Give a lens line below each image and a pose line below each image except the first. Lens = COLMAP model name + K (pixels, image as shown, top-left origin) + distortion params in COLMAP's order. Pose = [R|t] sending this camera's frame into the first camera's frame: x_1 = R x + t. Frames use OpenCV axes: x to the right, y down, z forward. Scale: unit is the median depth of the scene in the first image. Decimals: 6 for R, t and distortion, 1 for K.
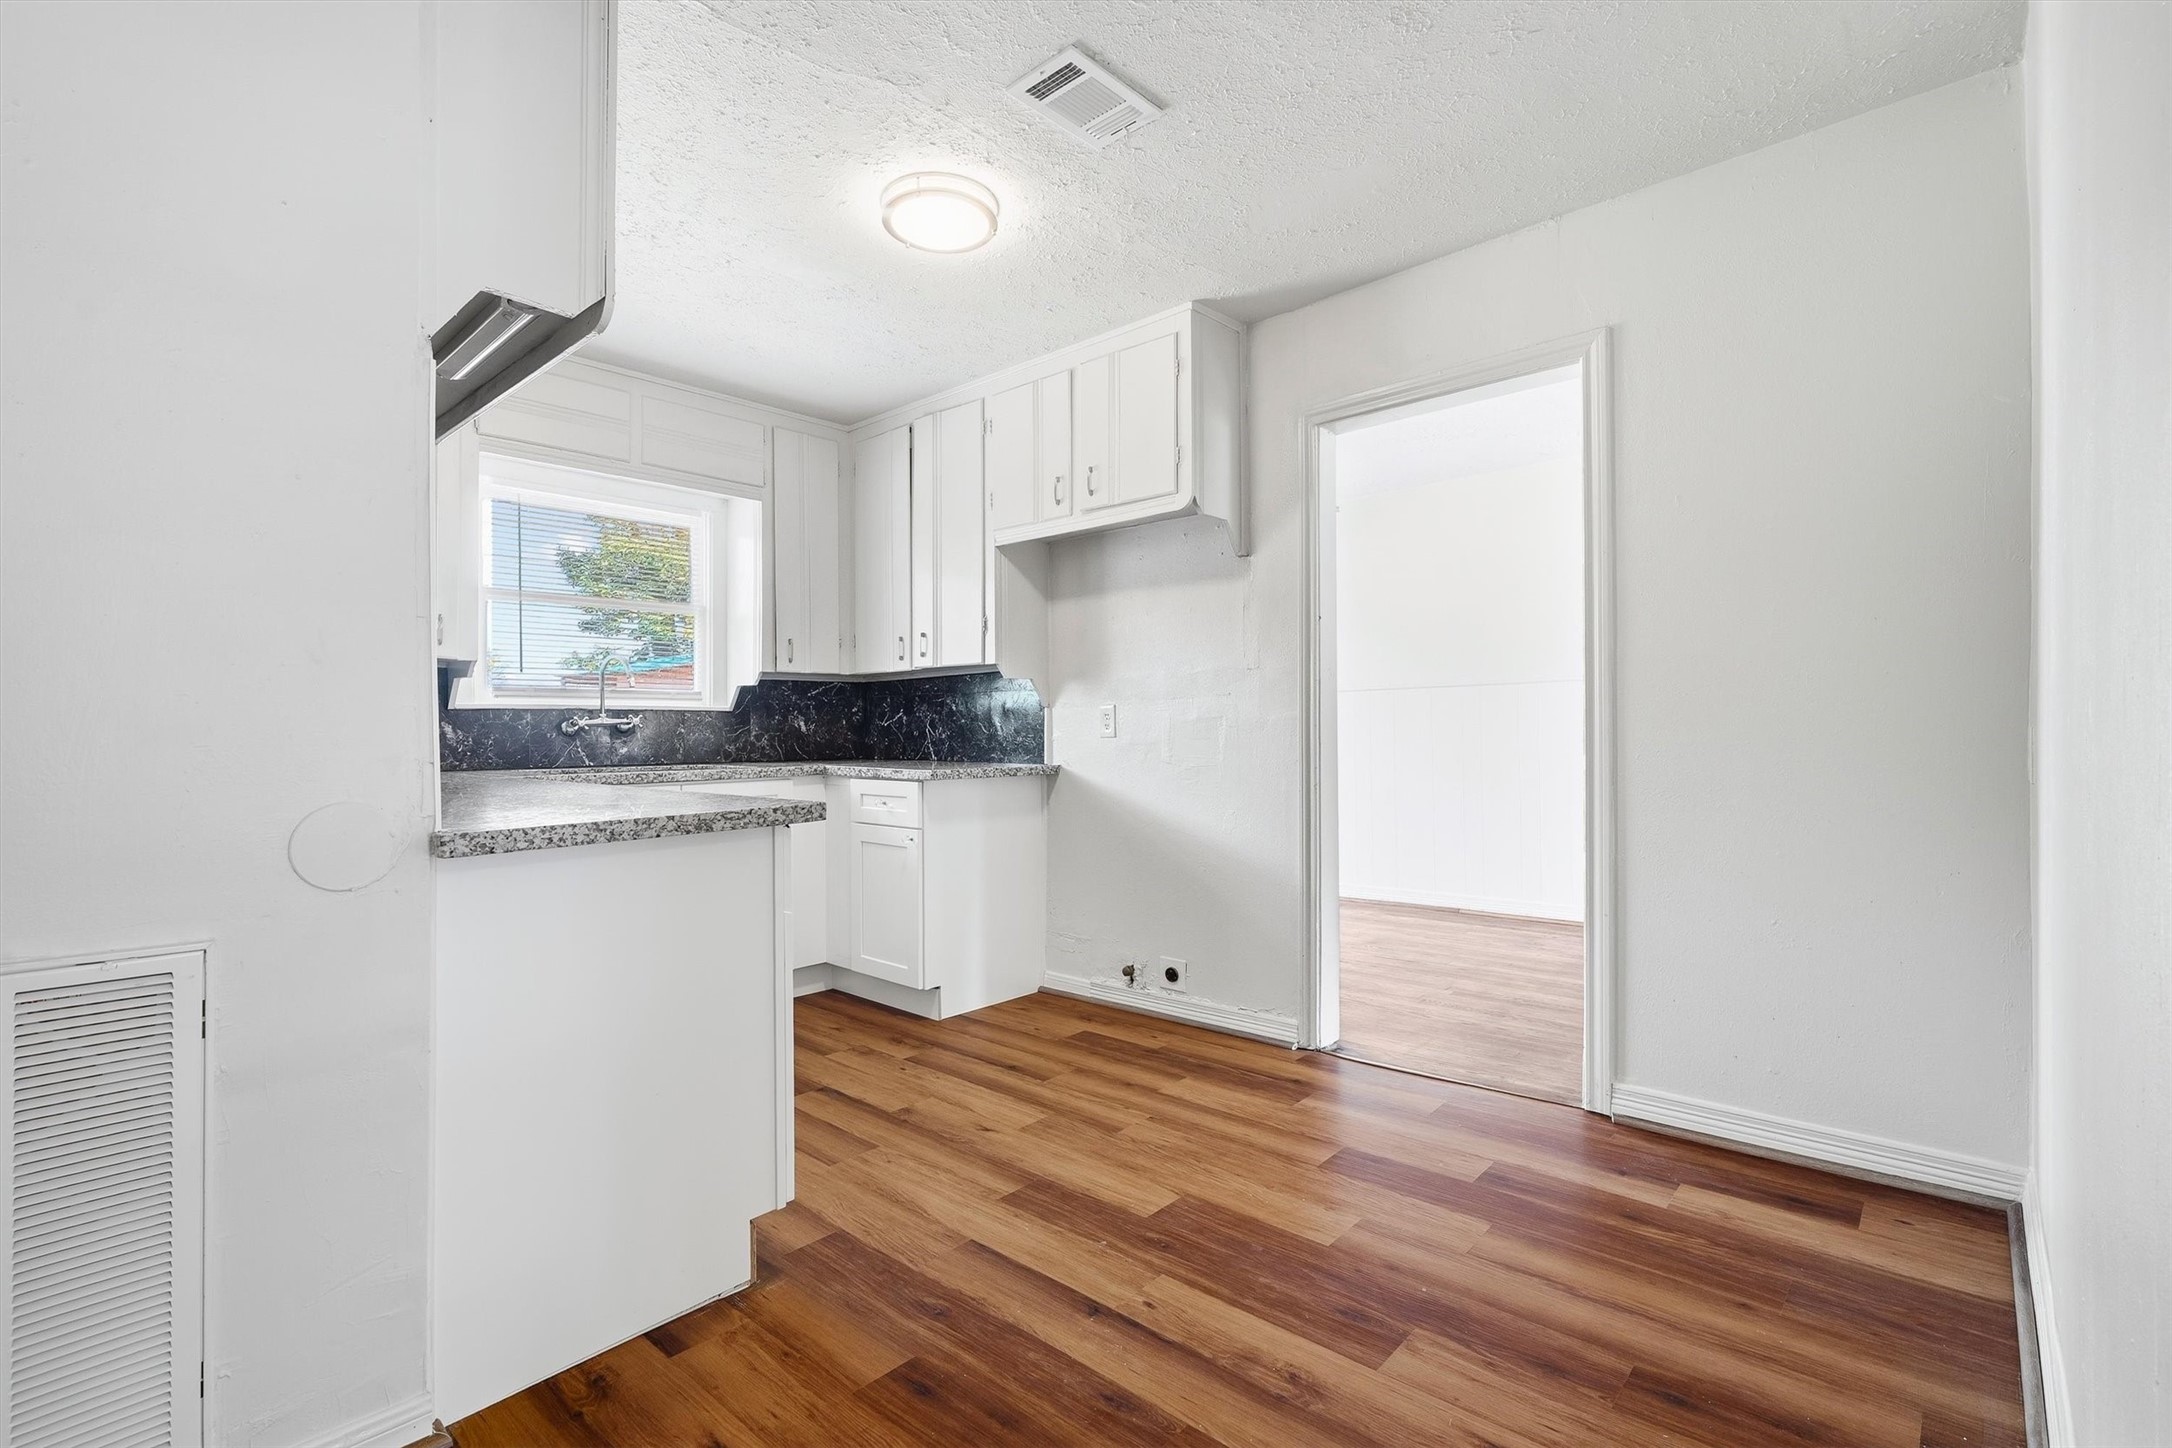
lens RADIAL K [[982.6, 0, 1080.9], [0, 982.6, 720.1], [0, 0, 1]] dist [-0.000894, 0.002136]
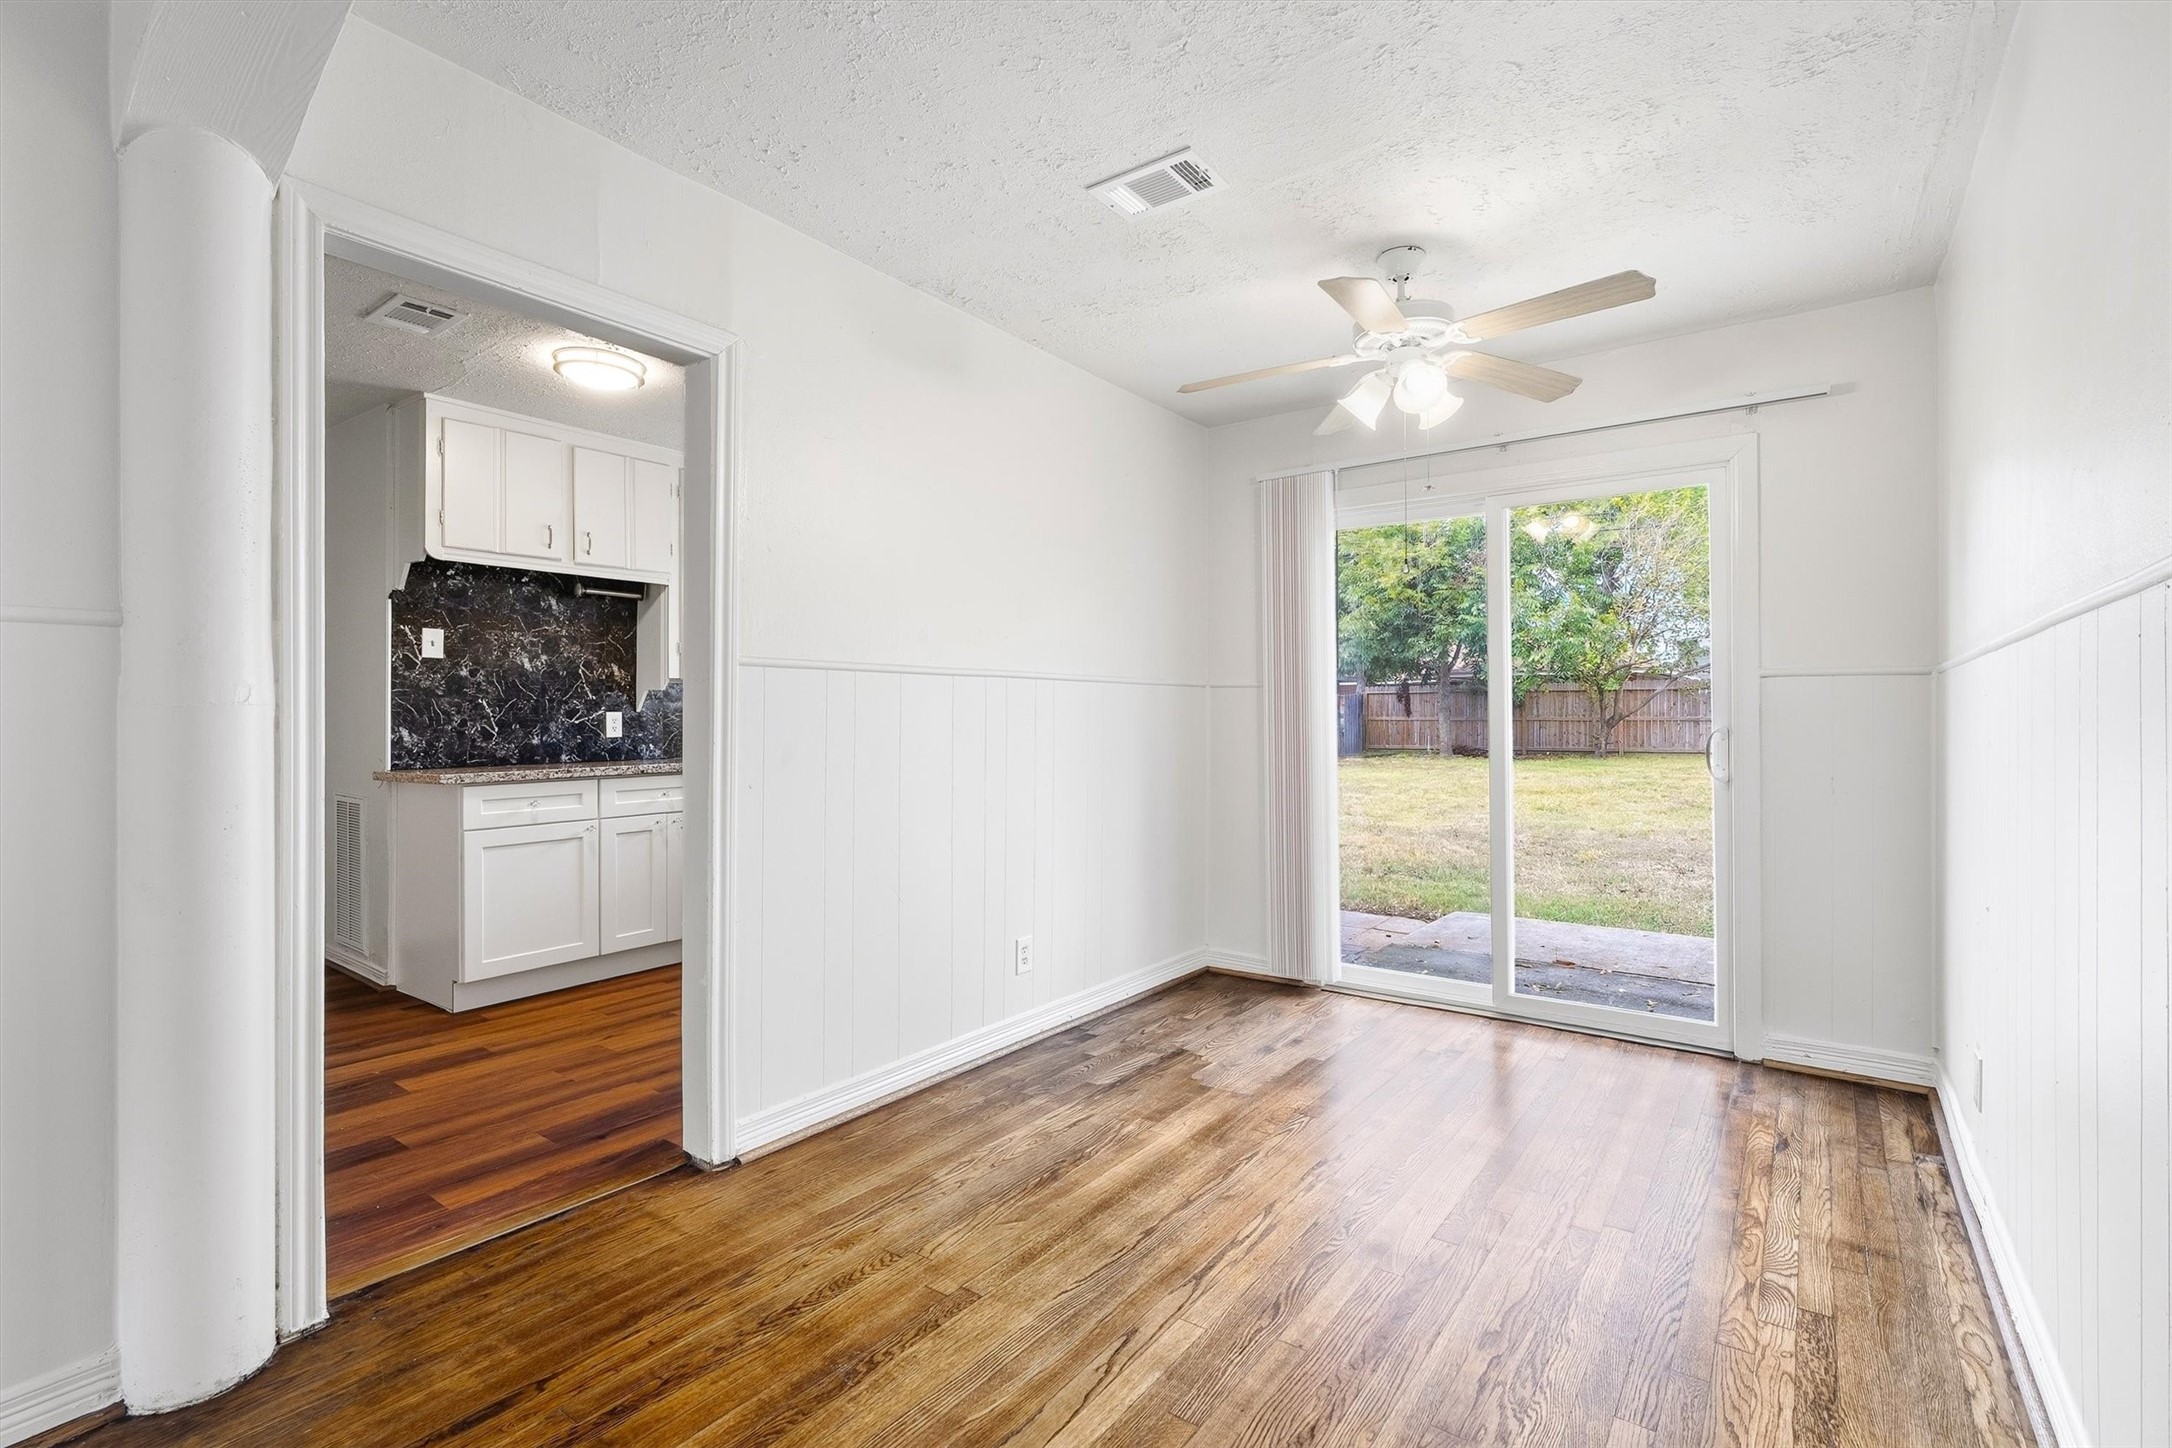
lens RADIAL K [[982.6, 0, 1092.4], [0, 982.6, 711.6], [0, 0, 1]] dist [-0.000894, 0.002136]
pose [[0.110604, 0.007137, -0.993839, 0.886890], [0.010461, 0.999910, 0.008344, -0.020942], [0.993810, -0.011319, 0.110519, 1.029908]]
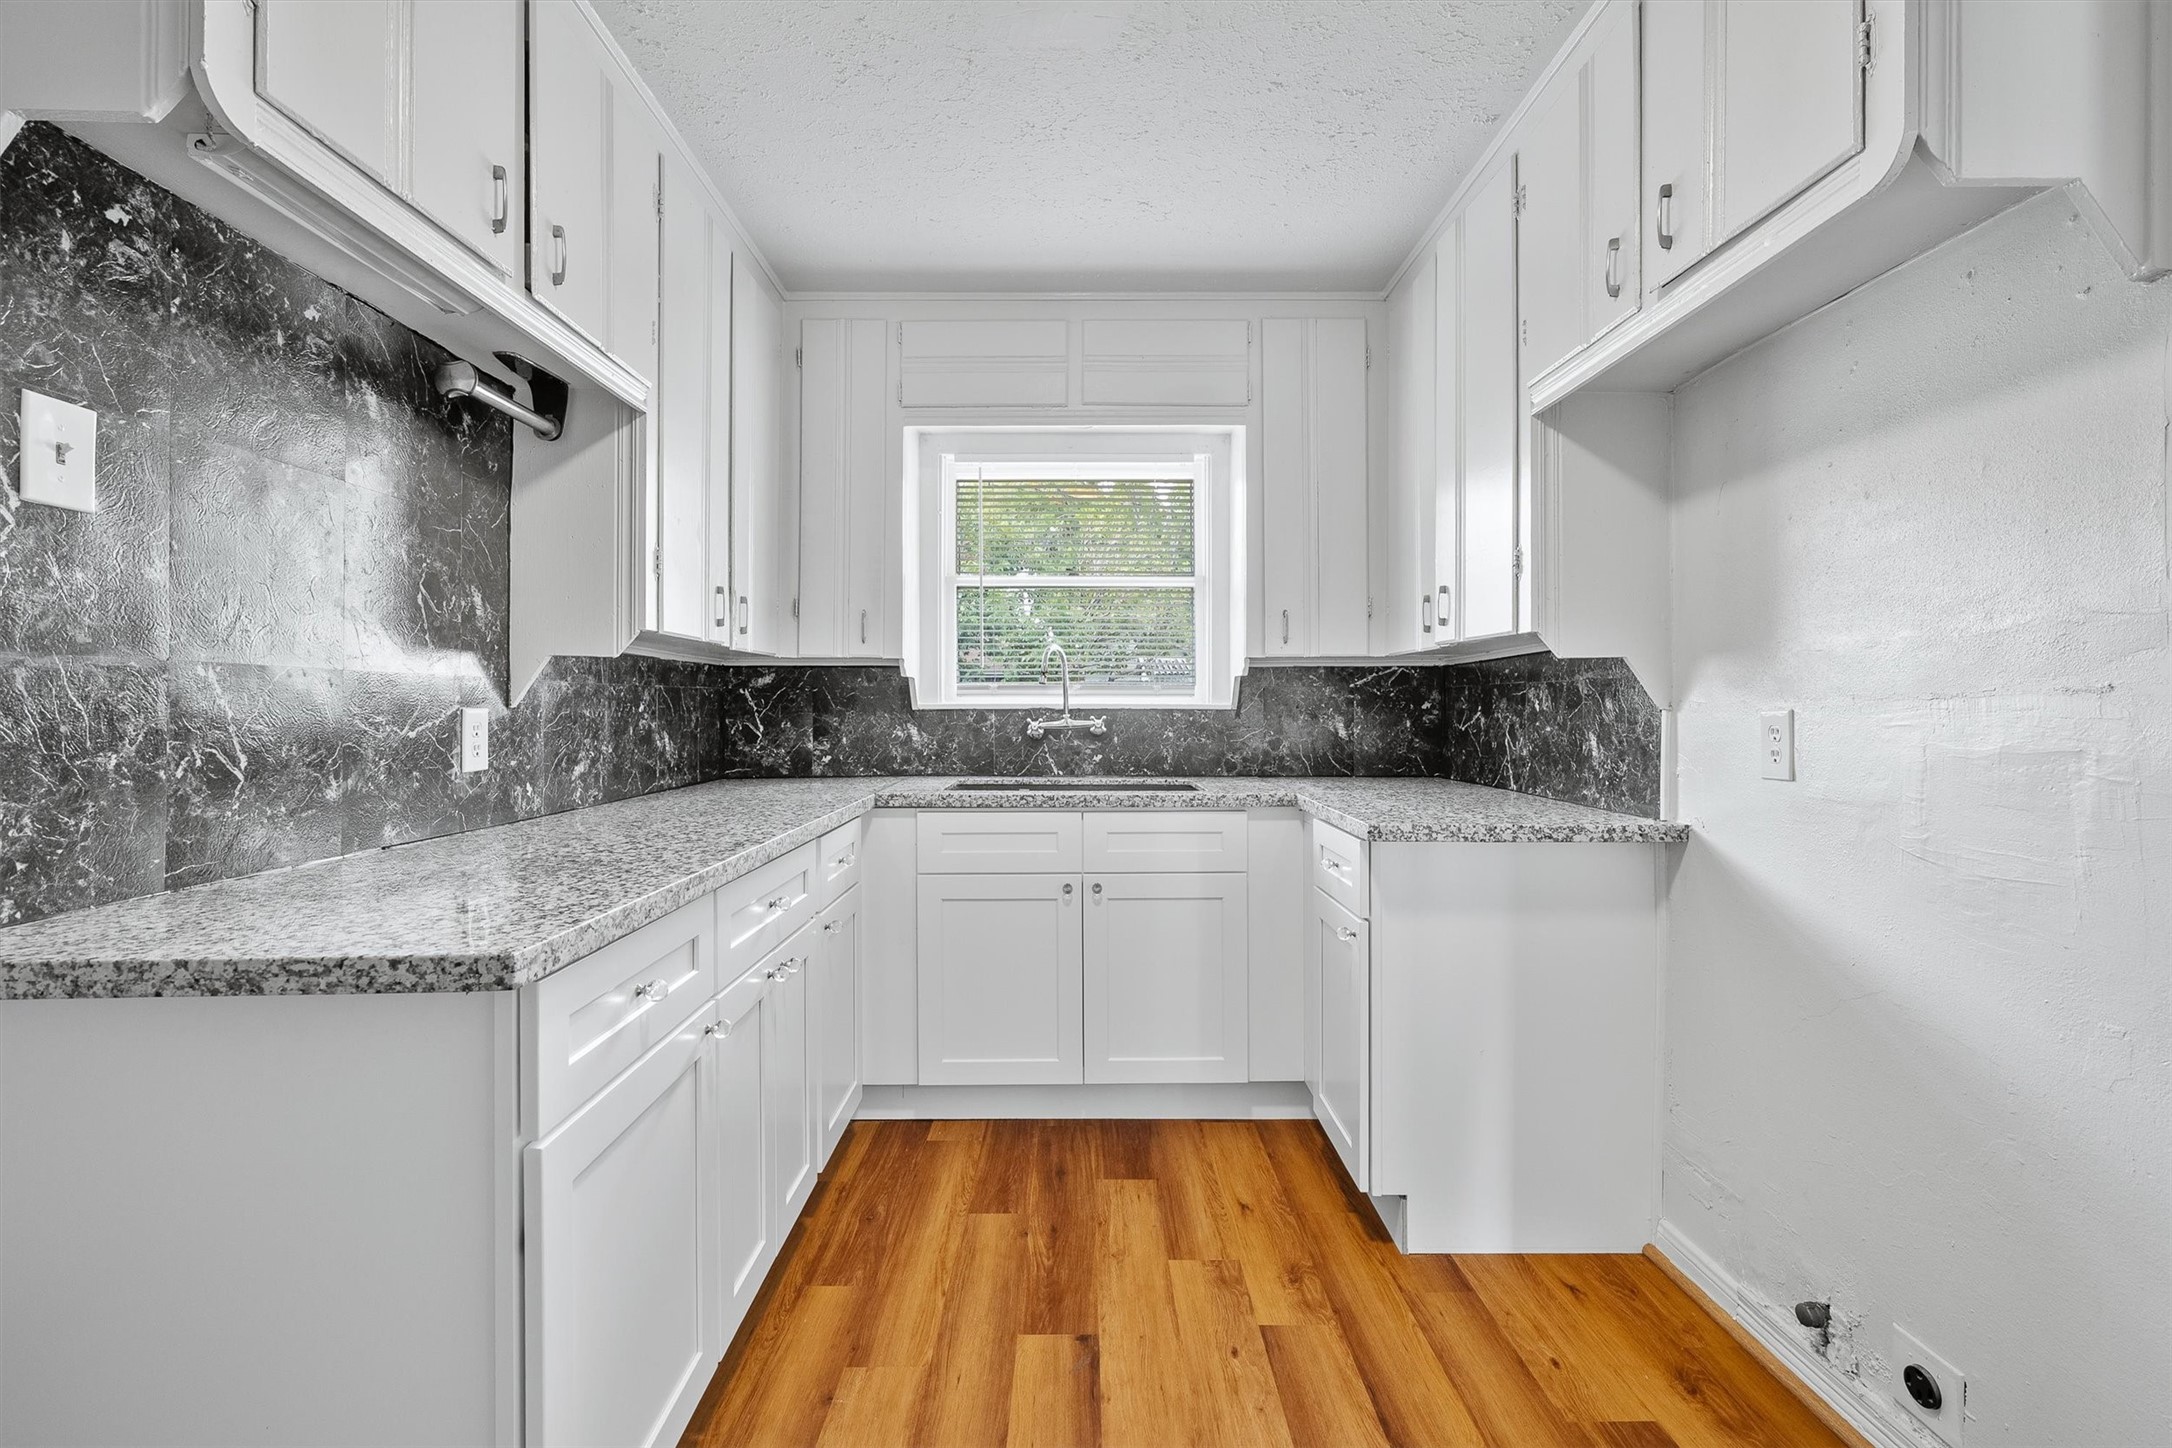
lens RADIAL K [[982.6, 0, 1084.2], [0, 982.6, 706.1], [0, 0, 1]] dist [-0.000894, 0.002136]
pose [[0.676317, 0.006222, -0.736584, 0.145039], [0.001167, 0.999954, 0.009518, -0.021616], [0.736609, -0.007297, 0.676279, 0.446607]]
